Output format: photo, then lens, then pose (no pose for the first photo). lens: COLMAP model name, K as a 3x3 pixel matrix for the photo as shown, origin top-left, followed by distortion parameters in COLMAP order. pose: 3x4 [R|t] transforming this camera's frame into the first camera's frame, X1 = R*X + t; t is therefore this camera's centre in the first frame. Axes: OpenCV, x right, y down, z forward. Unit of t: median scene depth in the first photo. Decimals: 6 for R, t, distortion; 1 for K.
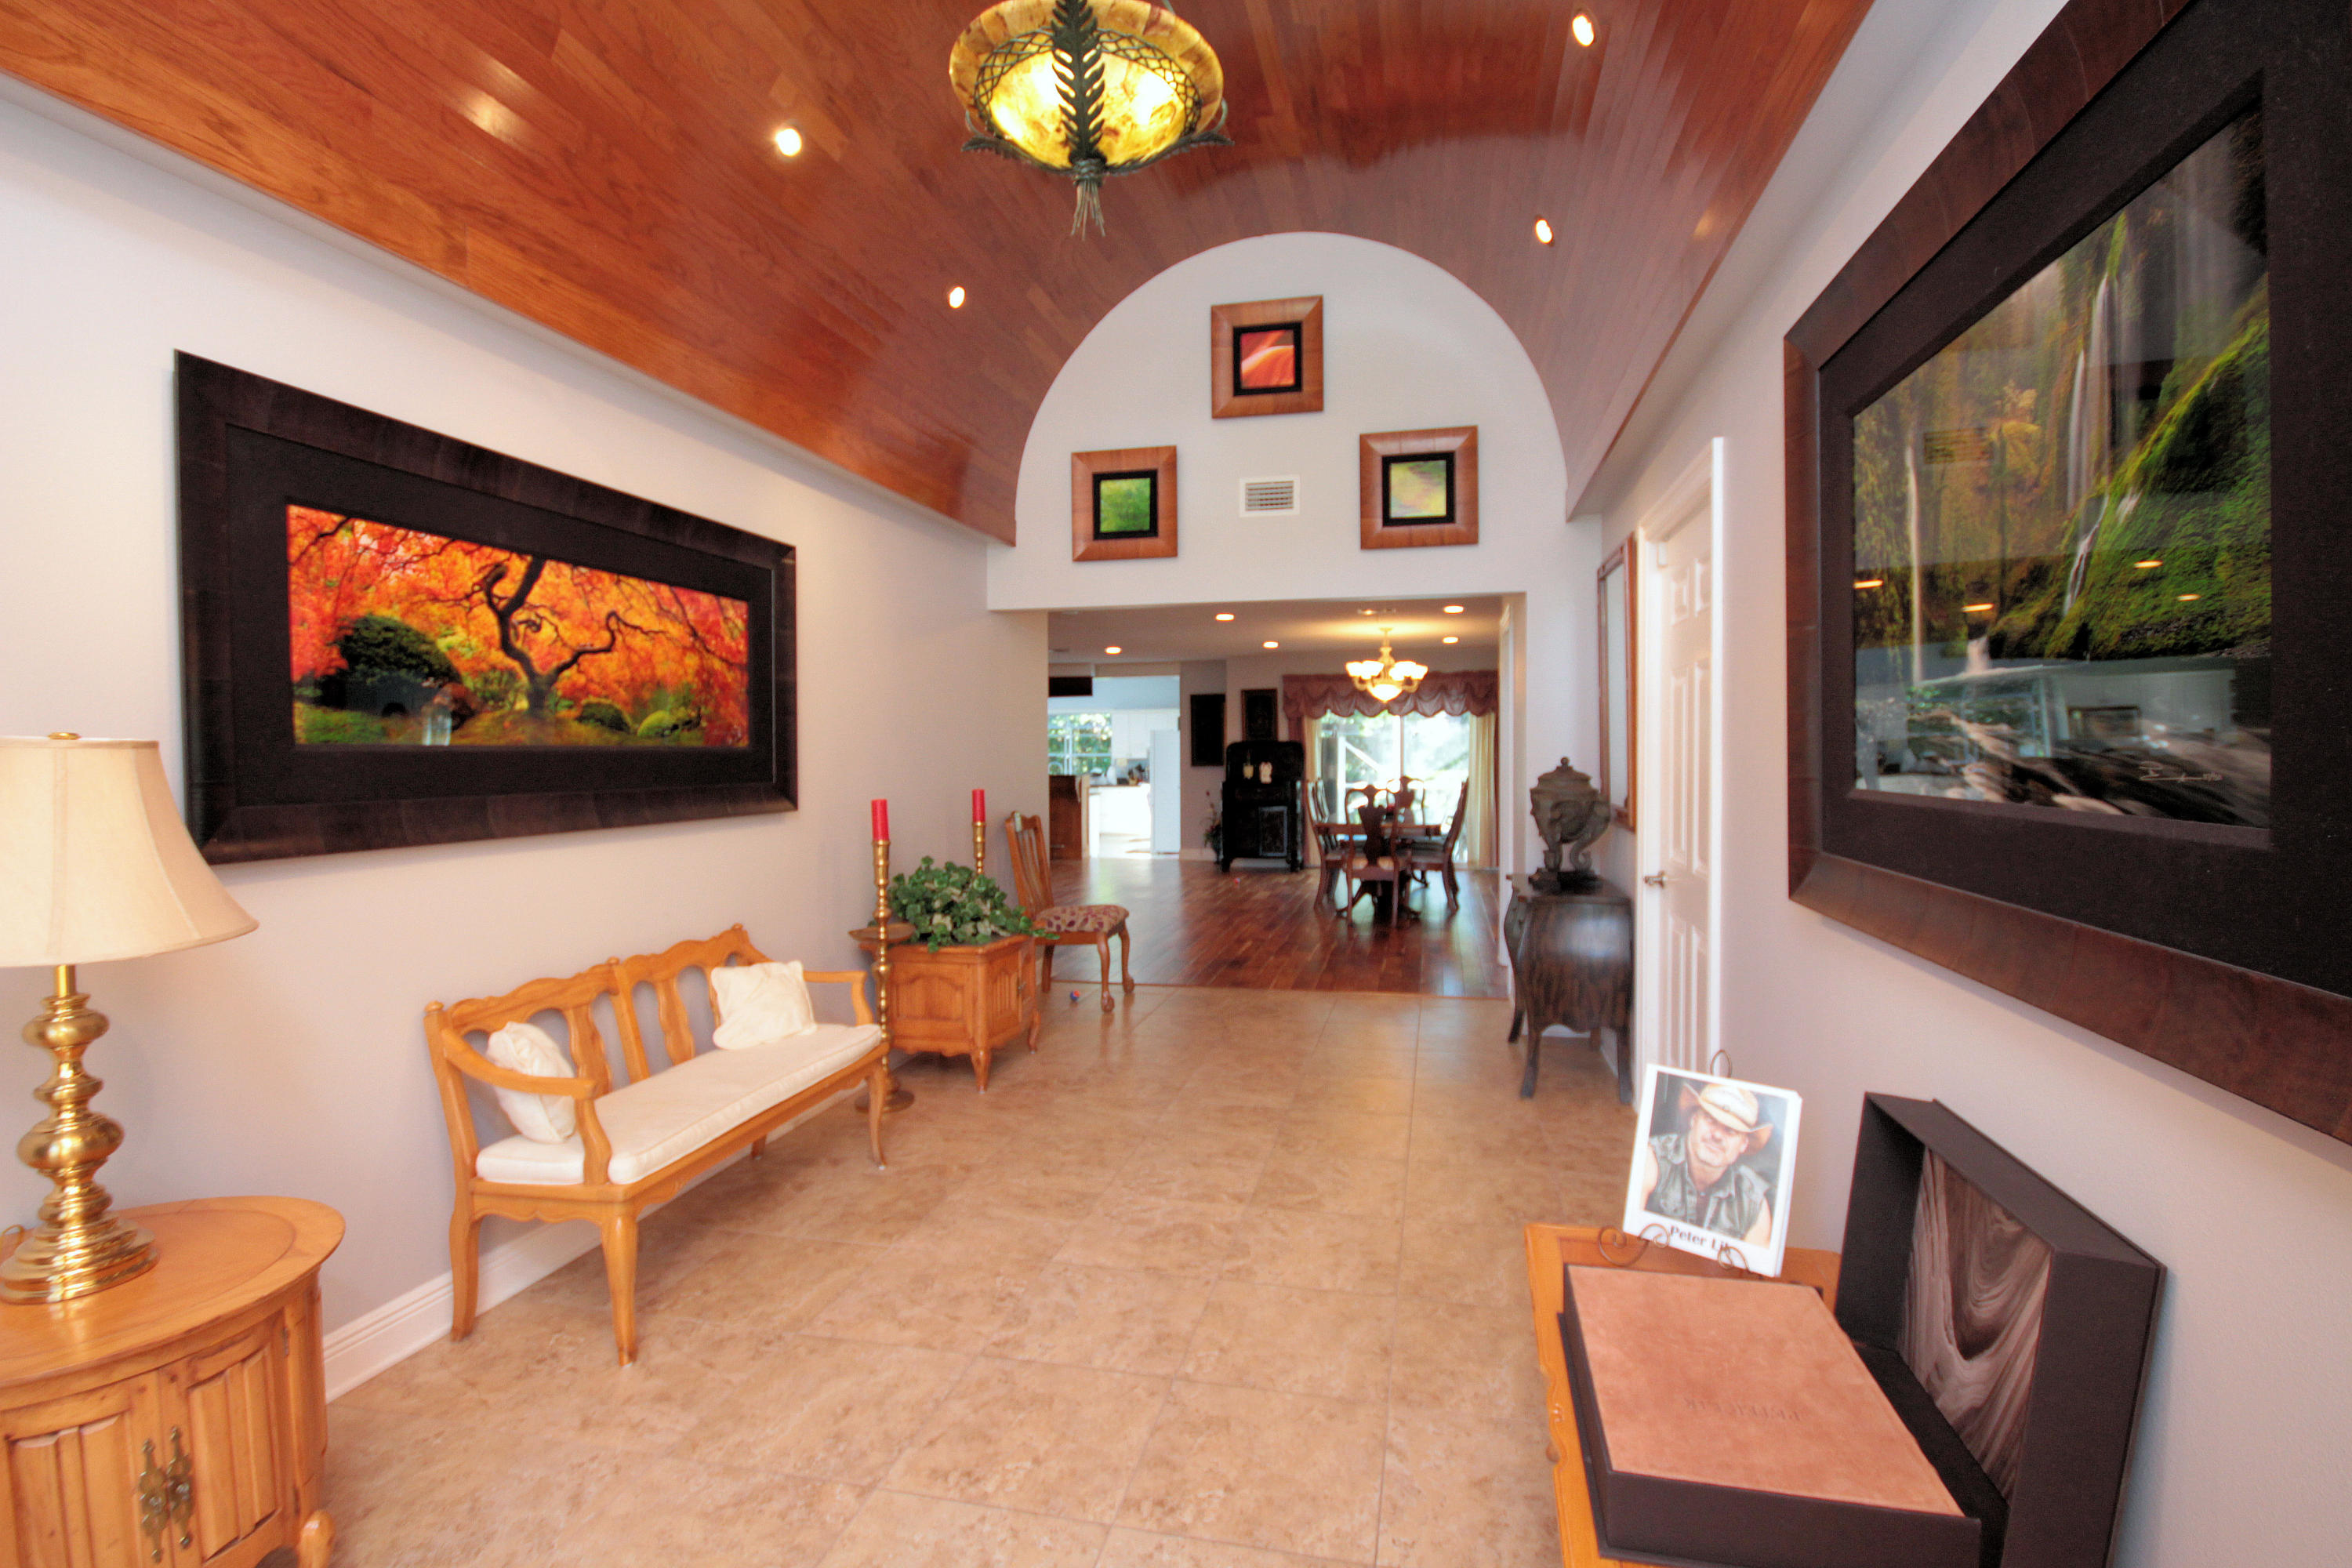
lens RADIAL K [[1076.7, 0, 1196.0], [0, 1076.7, 781.2], [0, 0, 1]] dist [-0.005568, -0.003248]
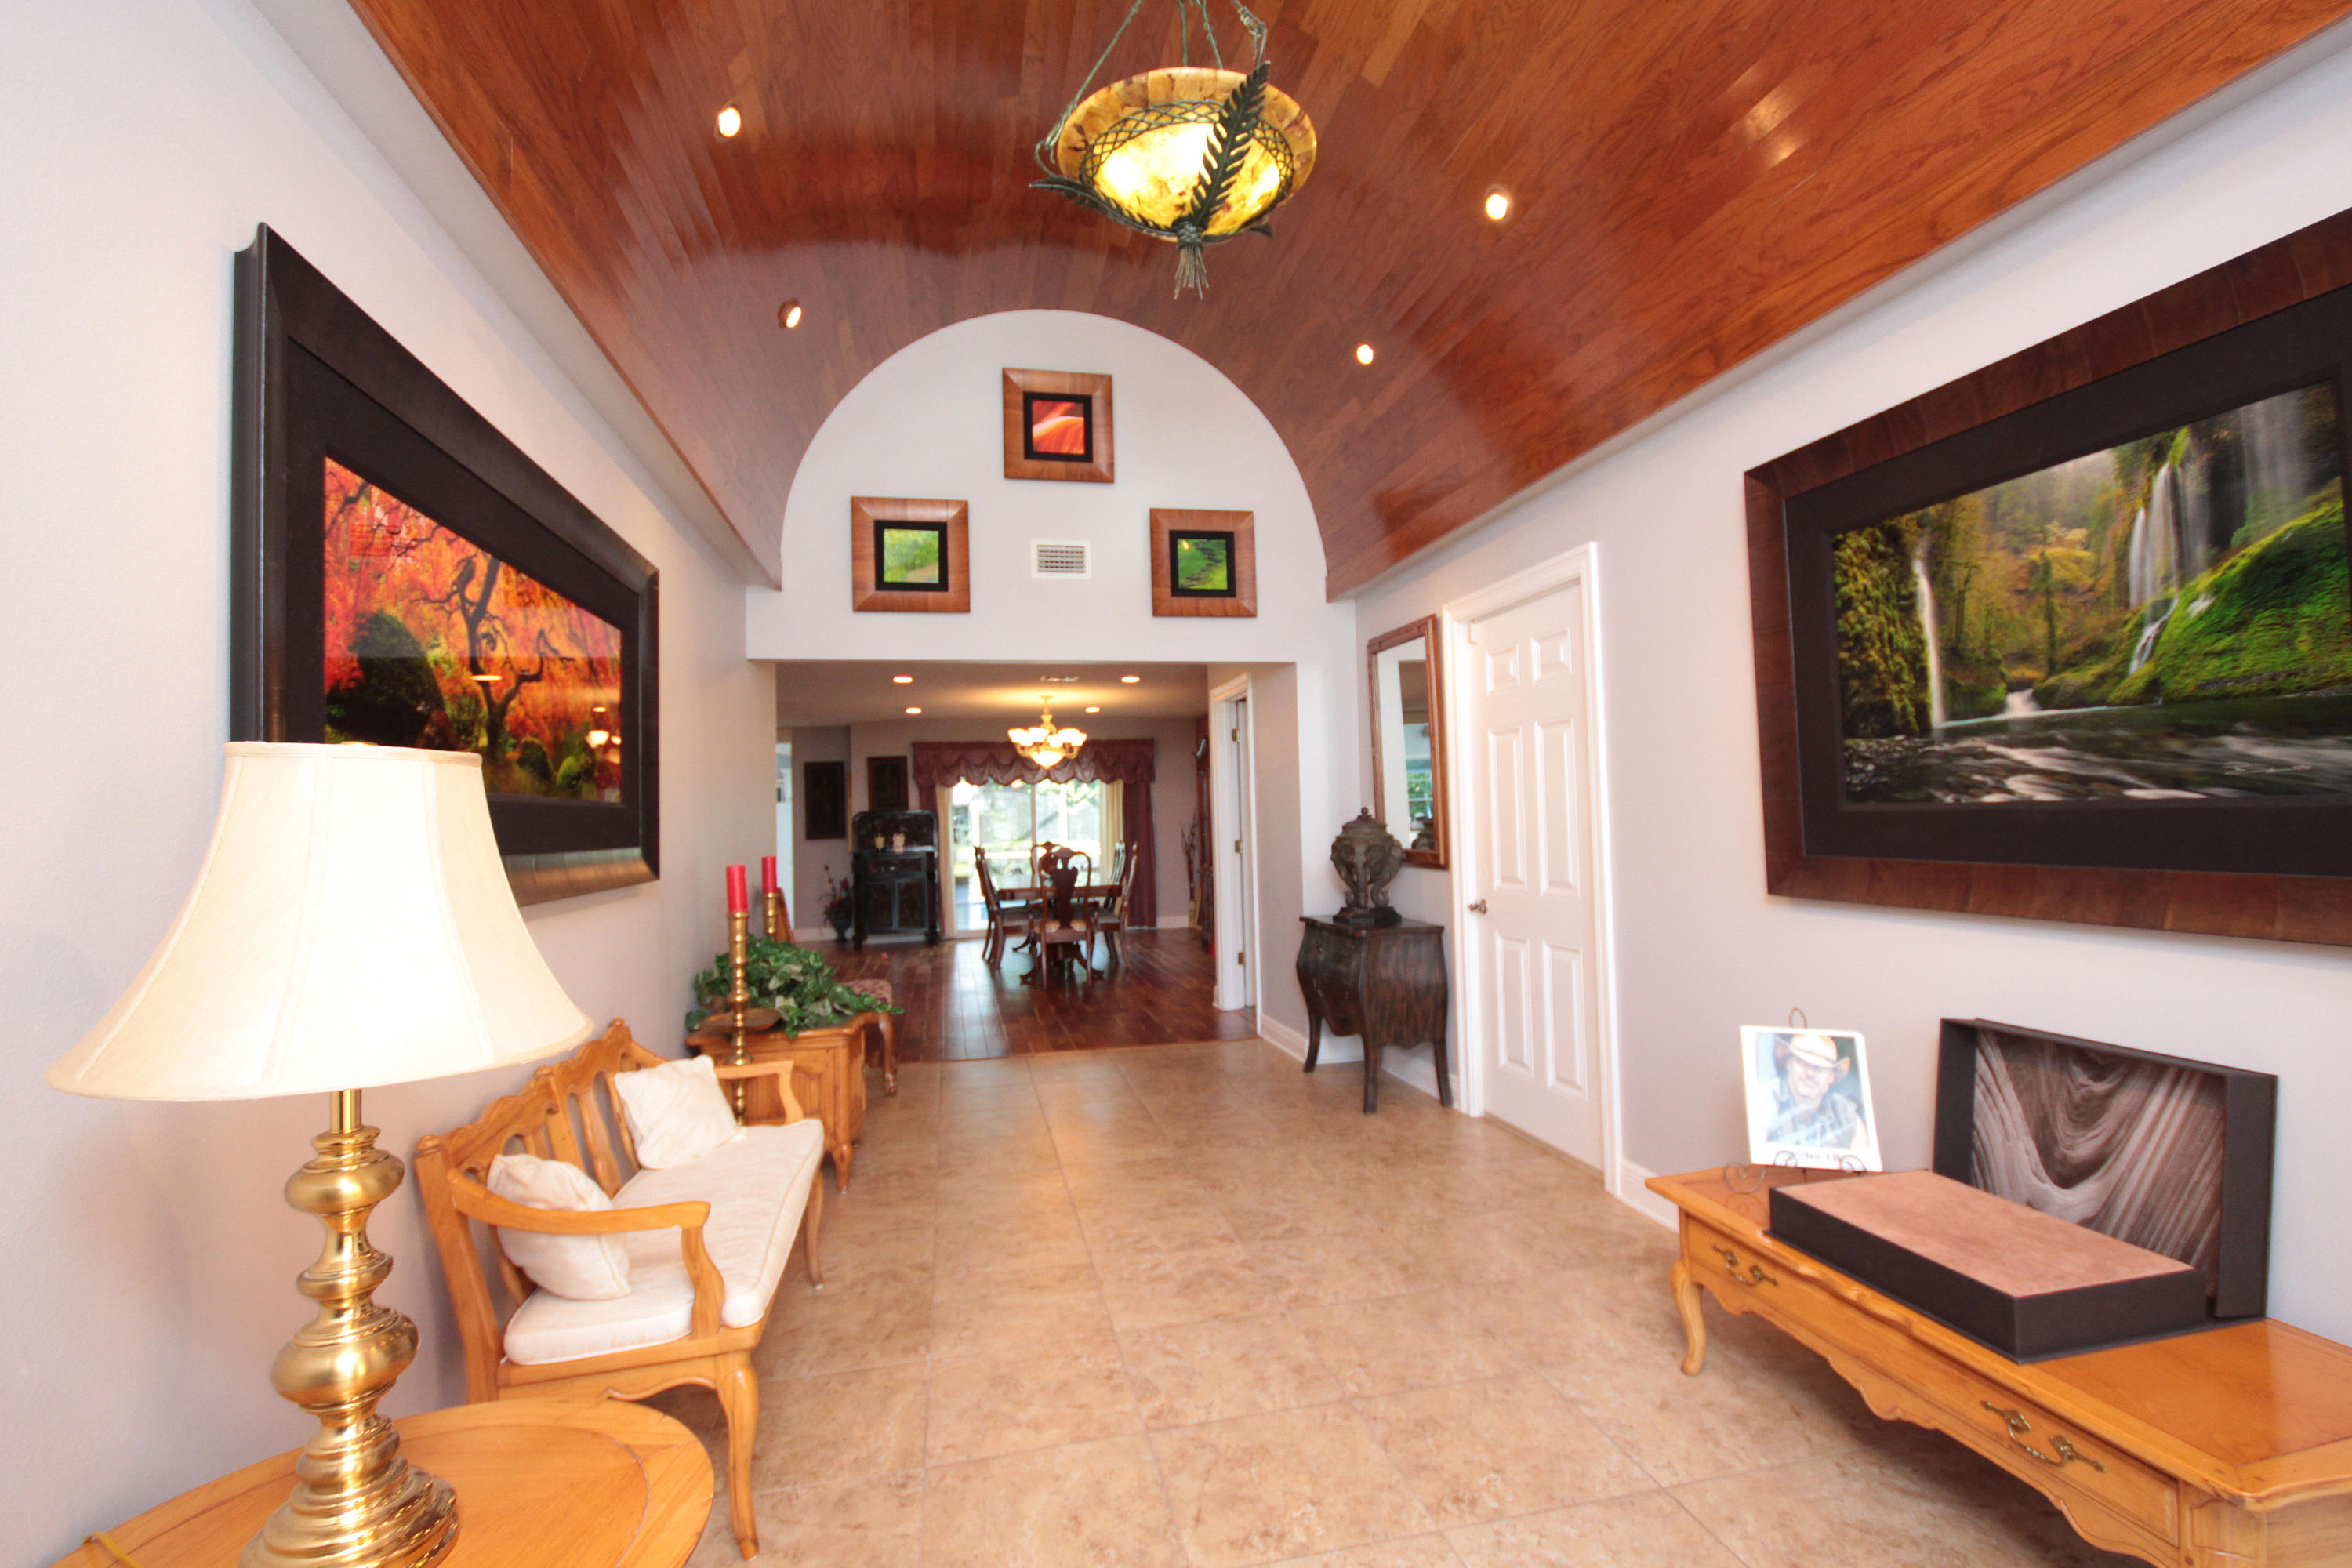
lens RADIAL K [[1076.7, 0, 1184.9], [0, 1076.7, 781.3], [0, 0, 1]] dist [-0.005568, -0.003248]
pose [[0.905799, -0.004271, 0.423686, -0.465126], [0.033686, 0.997510, -0.061961, 0.021419], [-0.422367, 0.070396, 0.903687, 0.080000]]
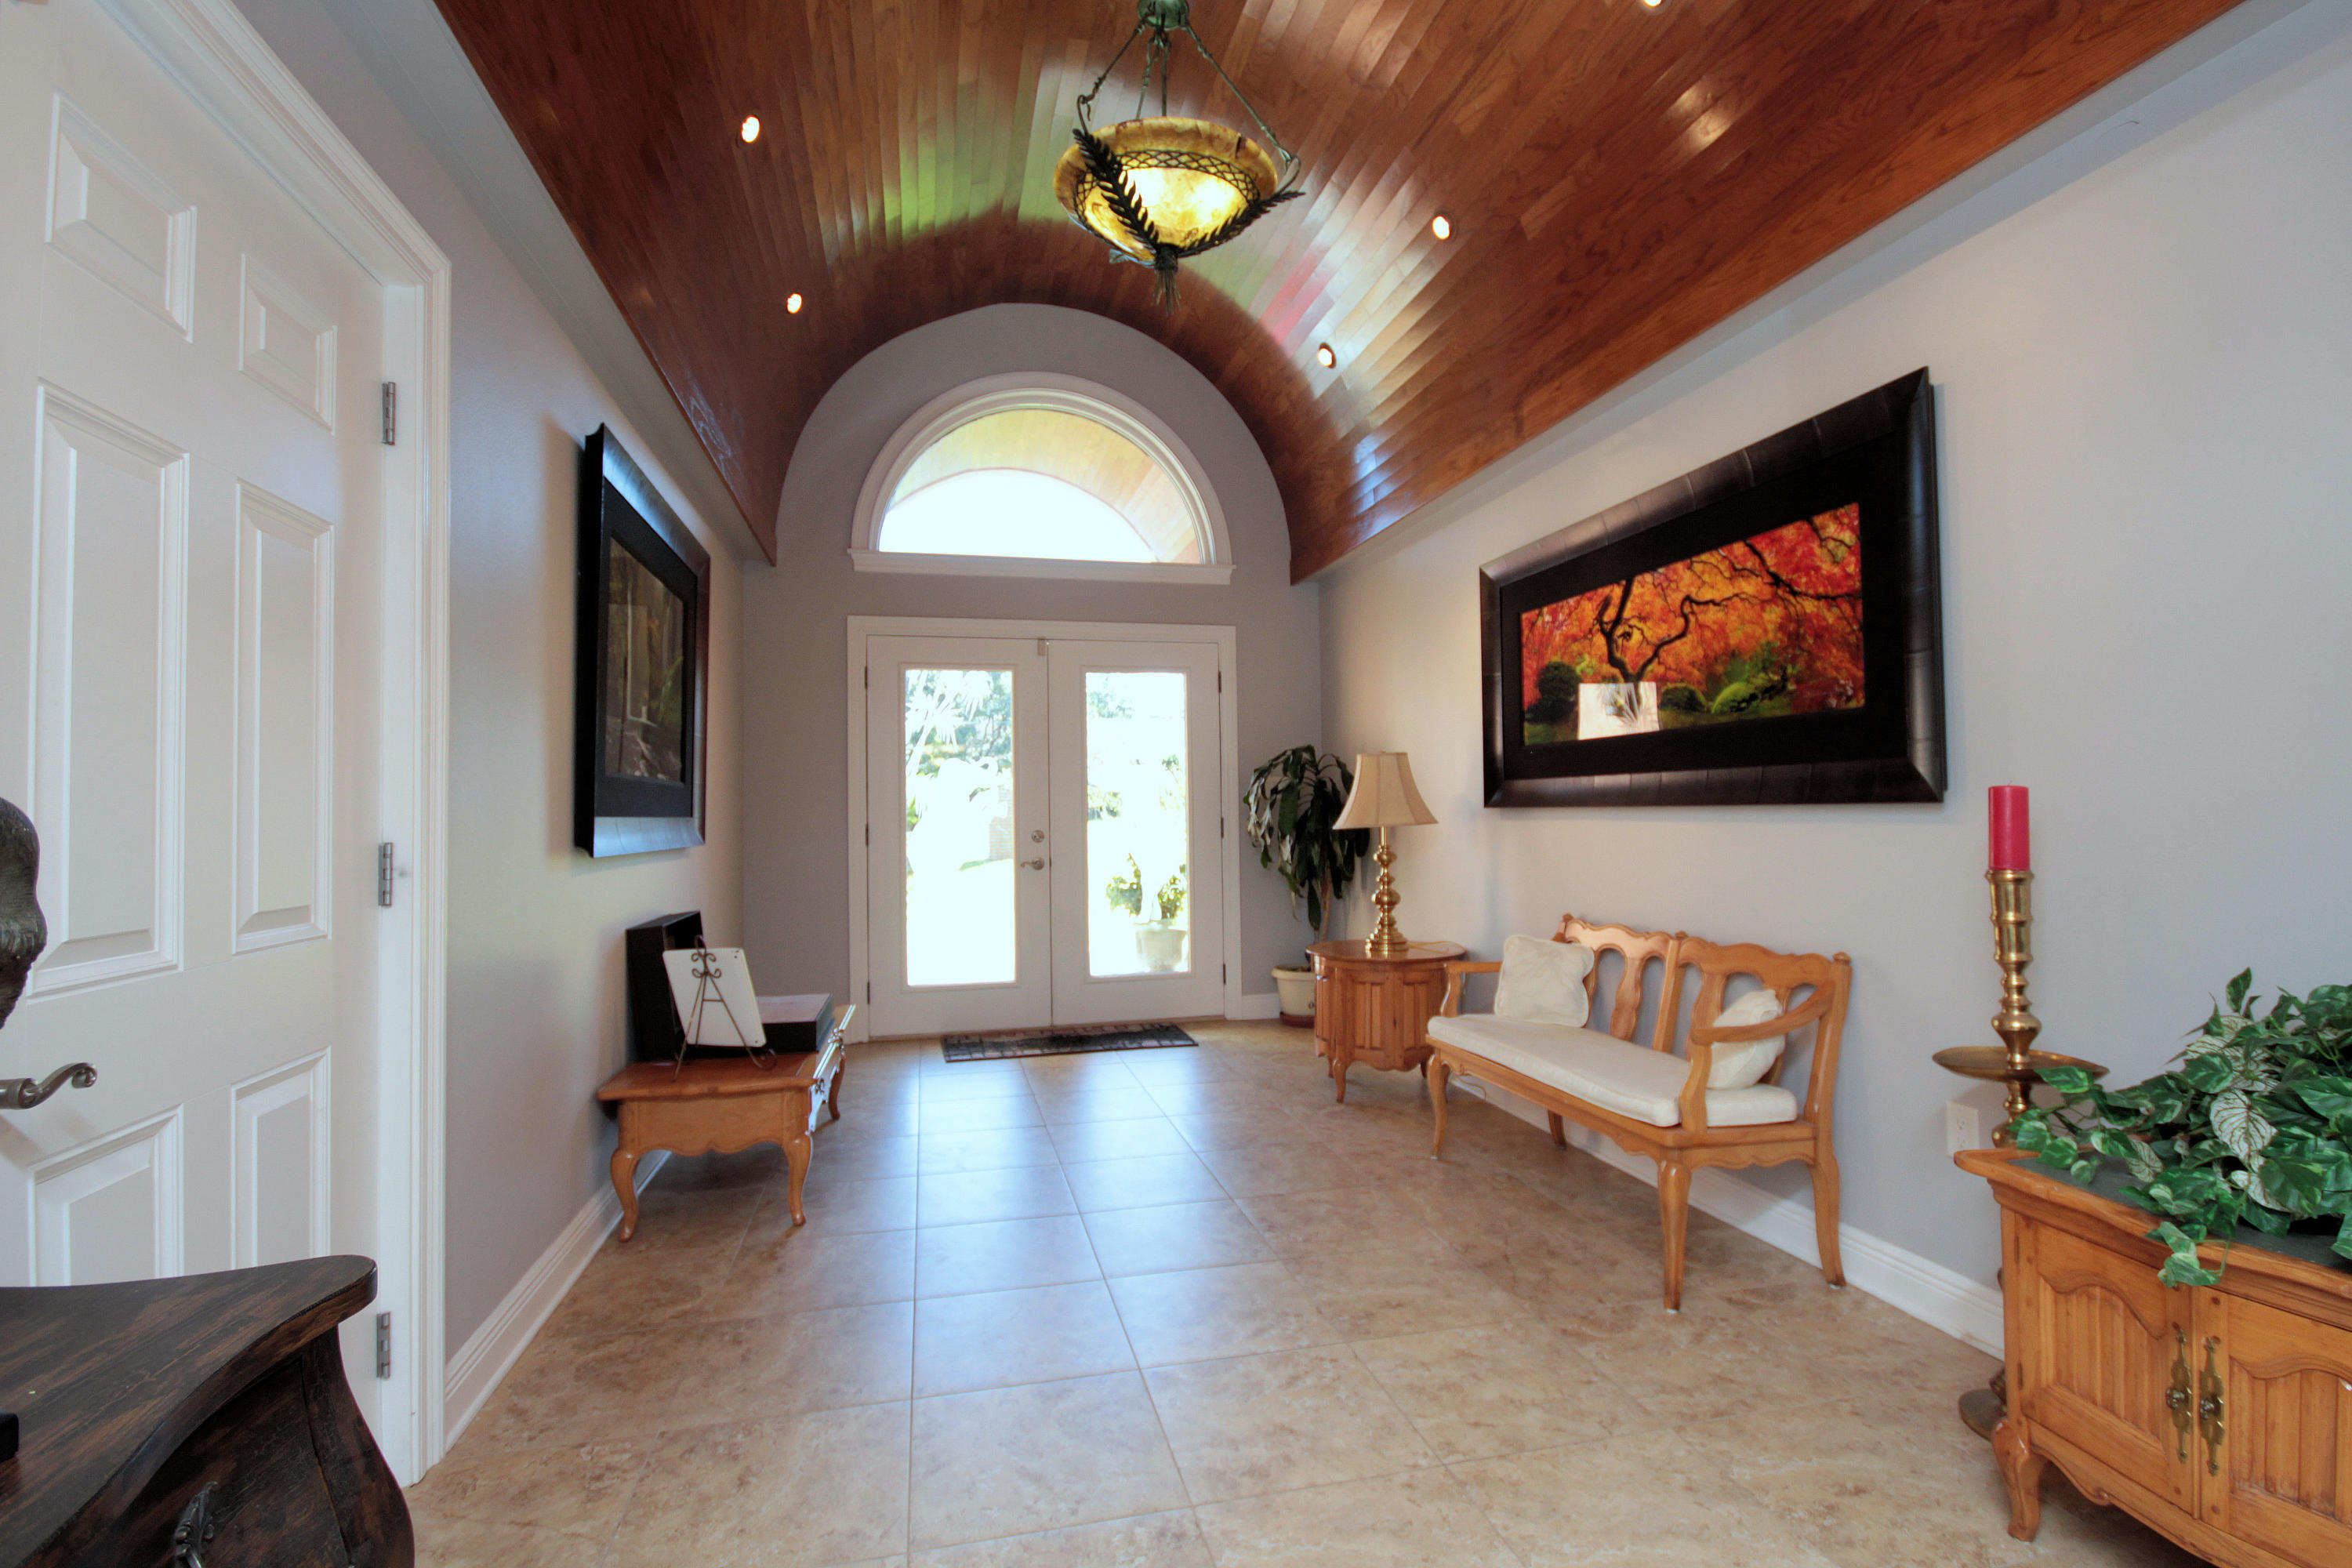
lens RADIAL K [[1076.7, 0, 1193.4], [0, 1076.7, 781.6], [0, 0, 1]] dist [-0.005568, -0.003248]
pose [[-0.893873, 0.004935, -0.448293, 0.352404], [0.005832, 0.999983, -0.000621, 0.017856], [0.448282, -0.003170, -0.893887, 1.772428]]
